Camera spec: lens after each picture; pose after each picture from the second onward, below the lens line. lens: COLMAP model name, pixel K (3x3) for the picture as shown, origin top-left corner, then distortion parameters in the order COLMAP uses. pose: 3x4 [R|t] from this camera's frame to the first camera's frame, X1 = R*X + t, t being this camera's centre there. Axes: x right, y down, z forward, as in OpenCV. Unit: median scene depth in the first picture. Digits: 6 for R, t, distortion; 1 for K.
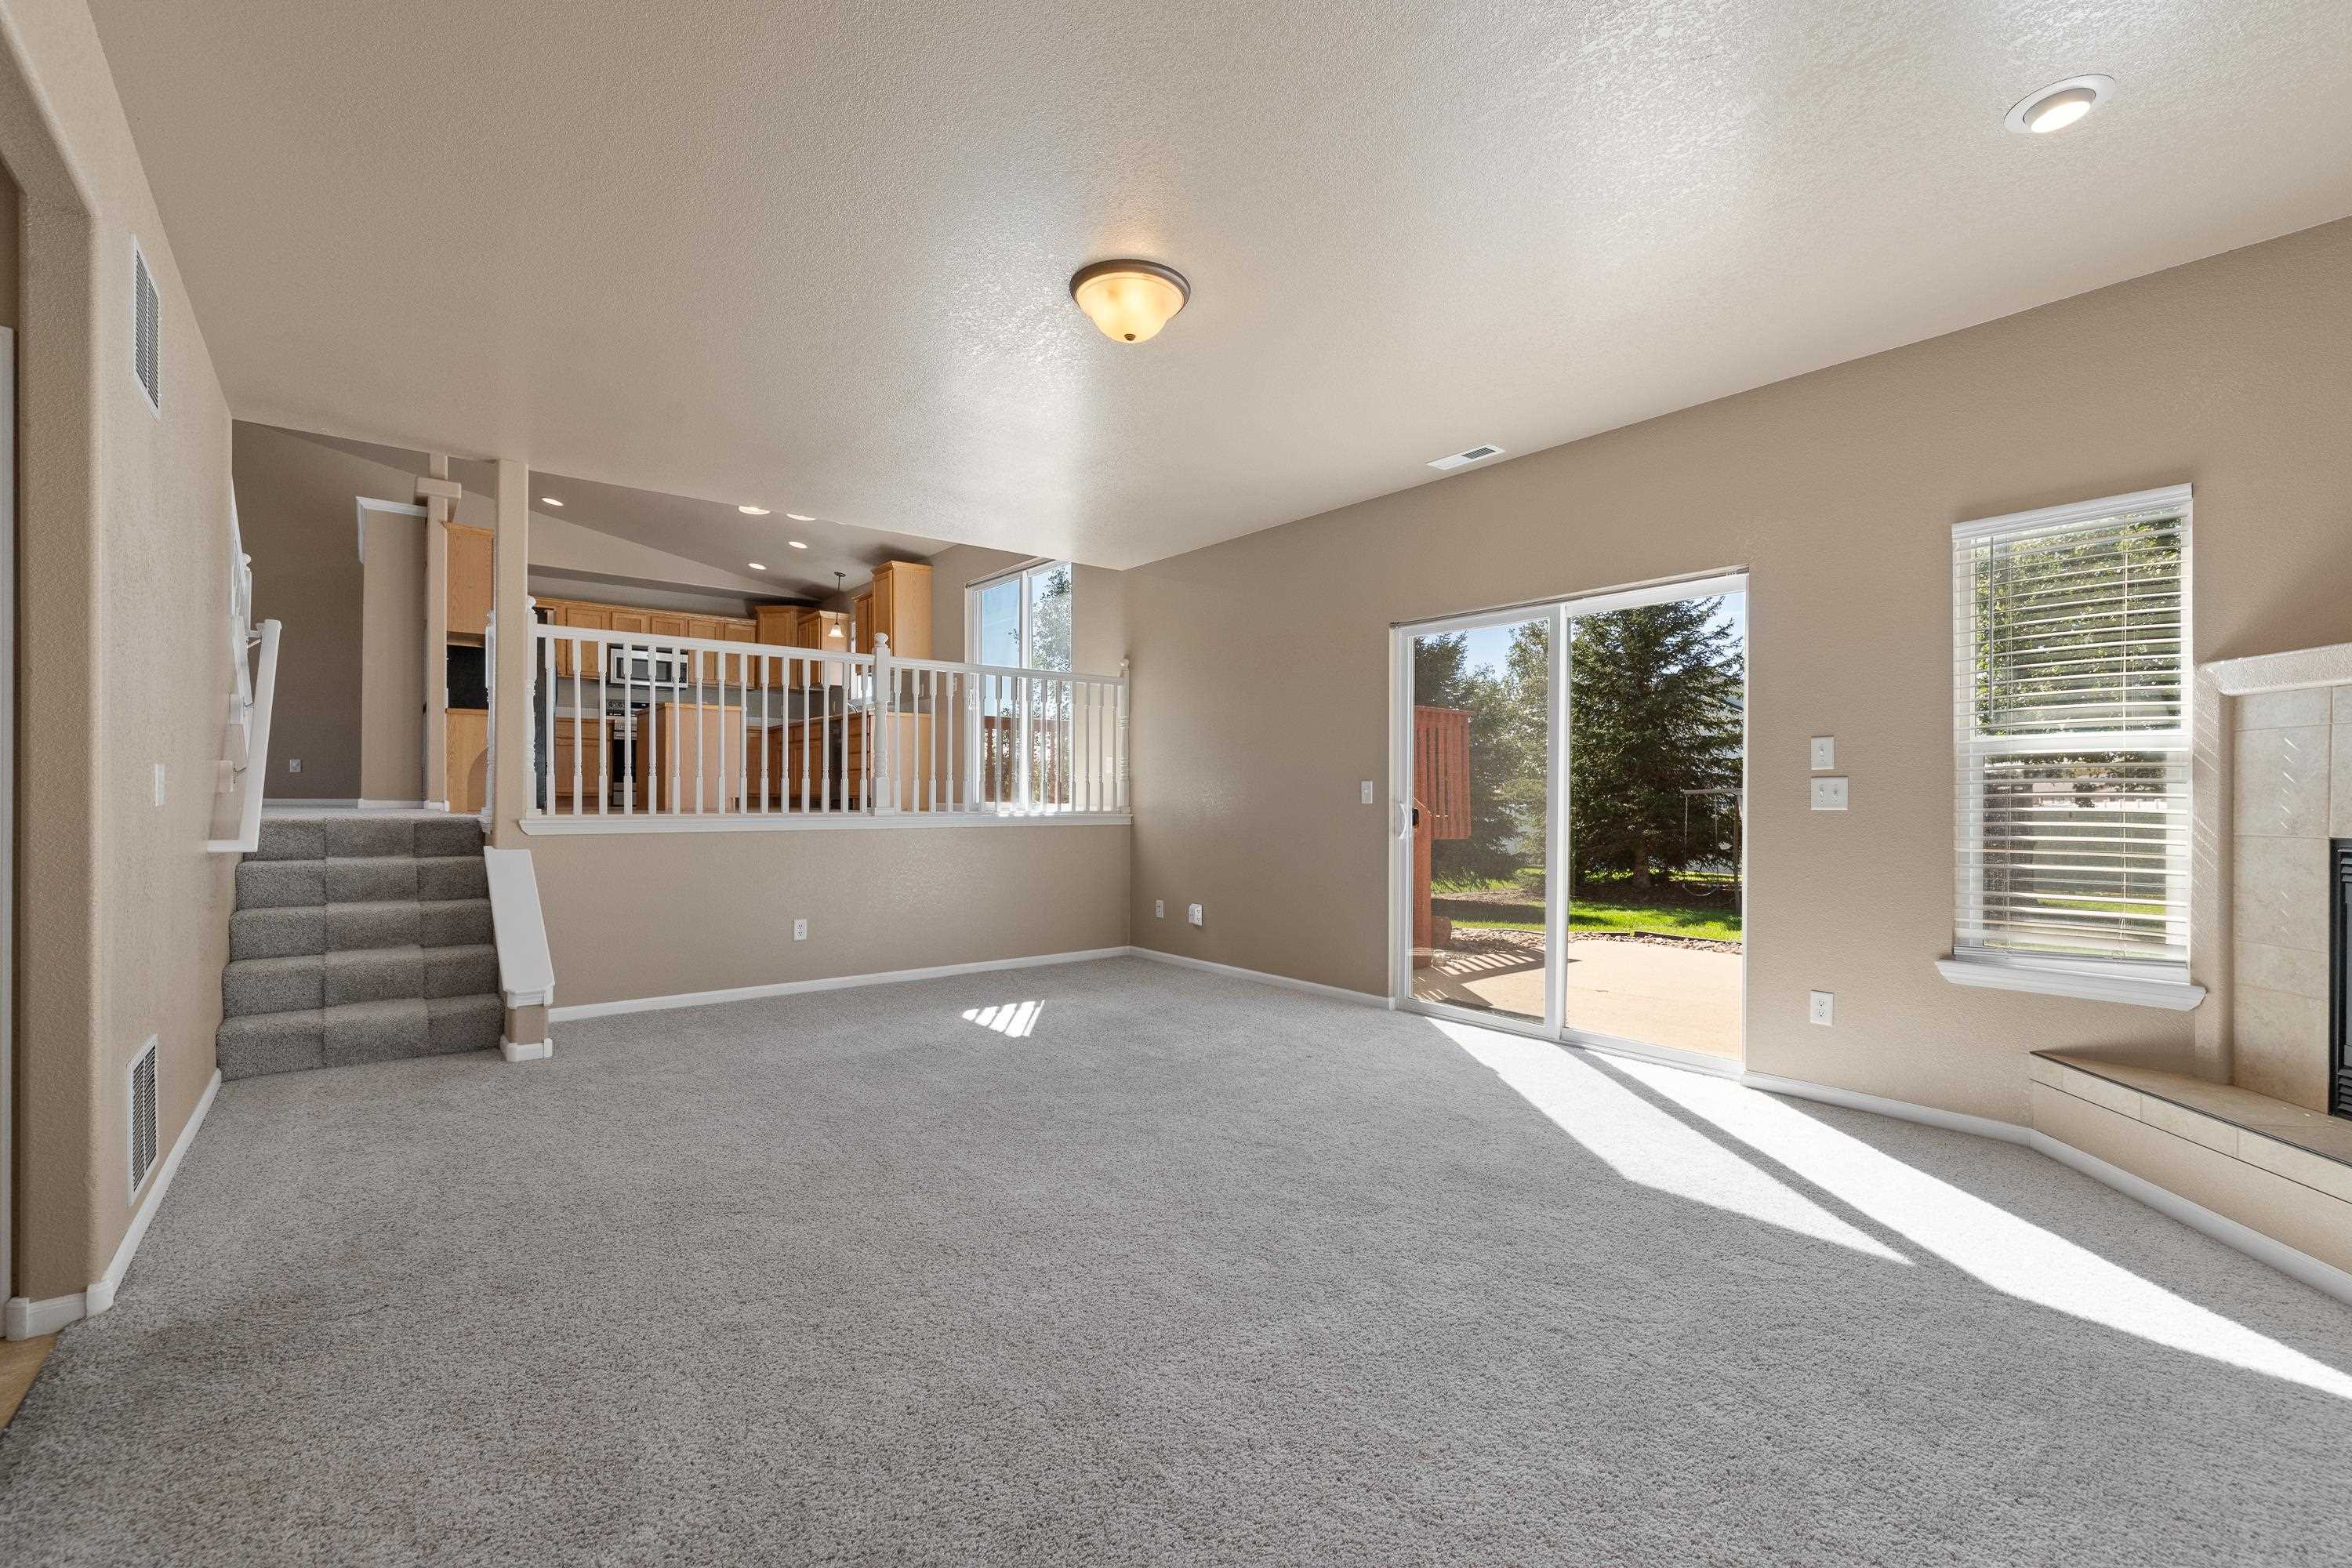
lens RADIAL K [[1025.5, 0, 1176.0], [0, 1025.5, 784.0], [0, 0, 1]] dist [0.001886, 0.000179]
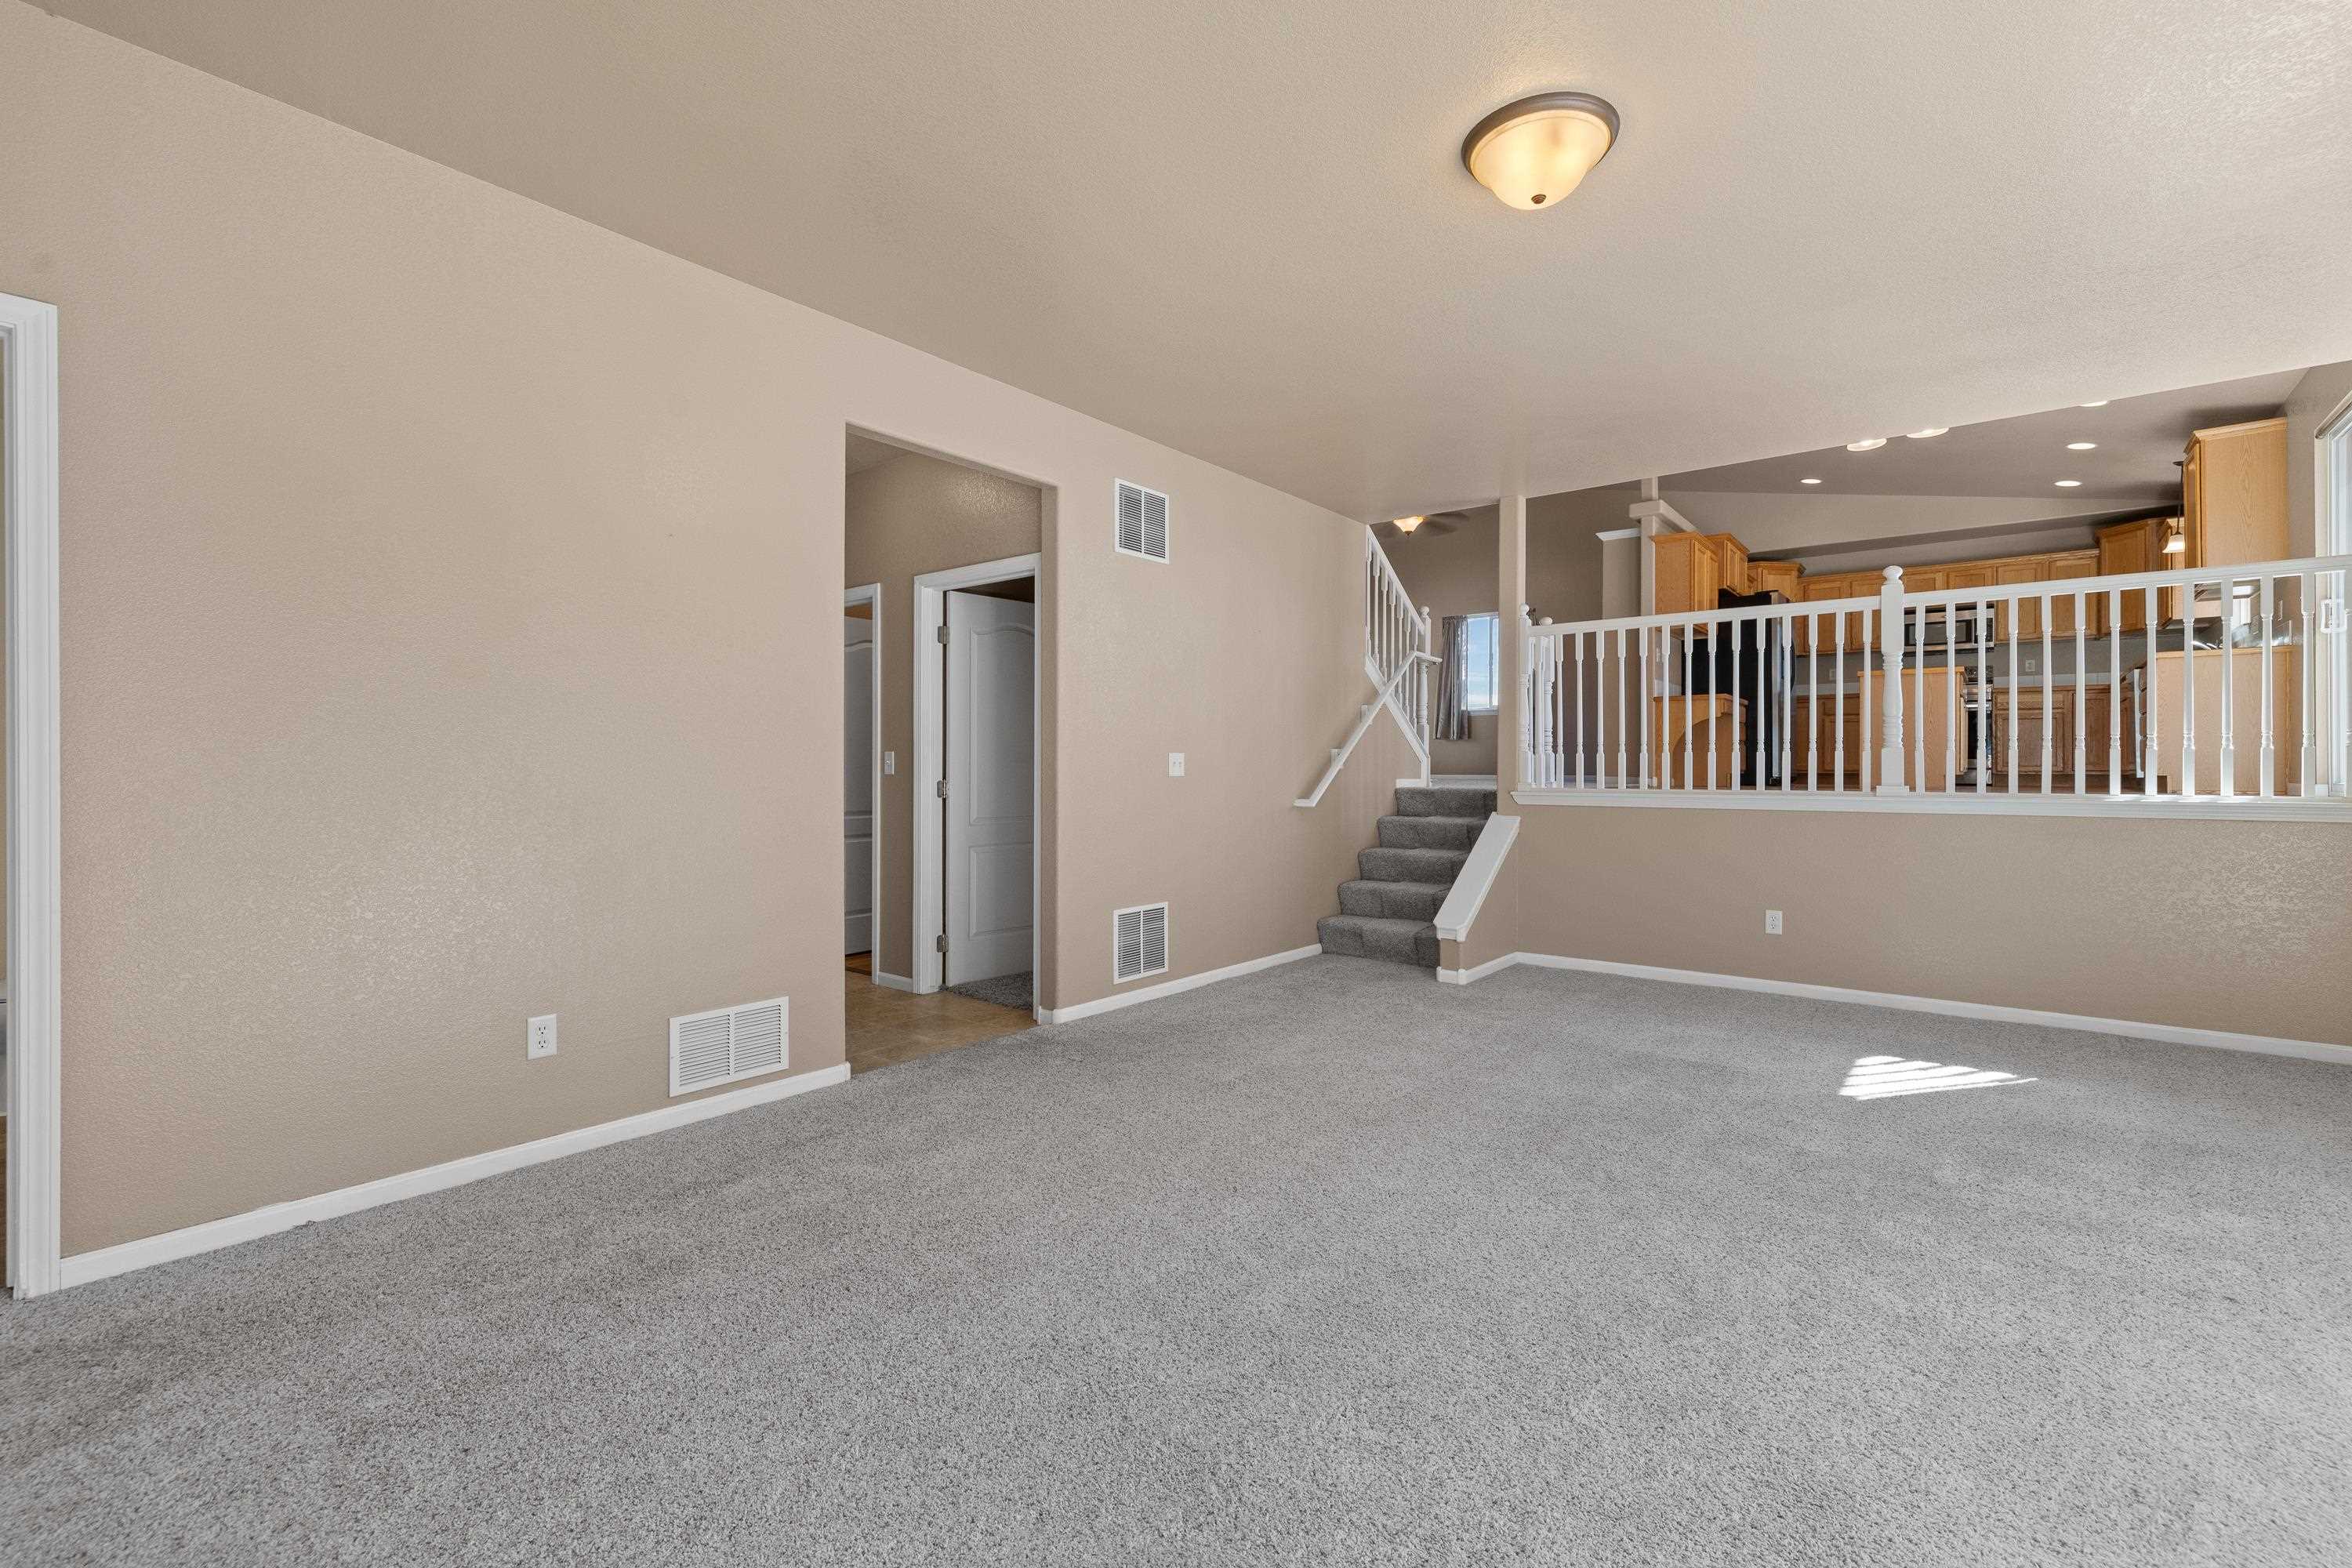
lens RADIAL K [[1000.6, 0, 1185.9], [0, 1000.6, 767.5], [0, 0, 1]] dist [-0.000368, 0.000118]
pose [[0.226504, -0.005102, -0.973997, 0.207545], [0.010218, 0.999944, -0.002861, 0.003027], [0.973957, -0.009305, 0.226543, 0.174398]]
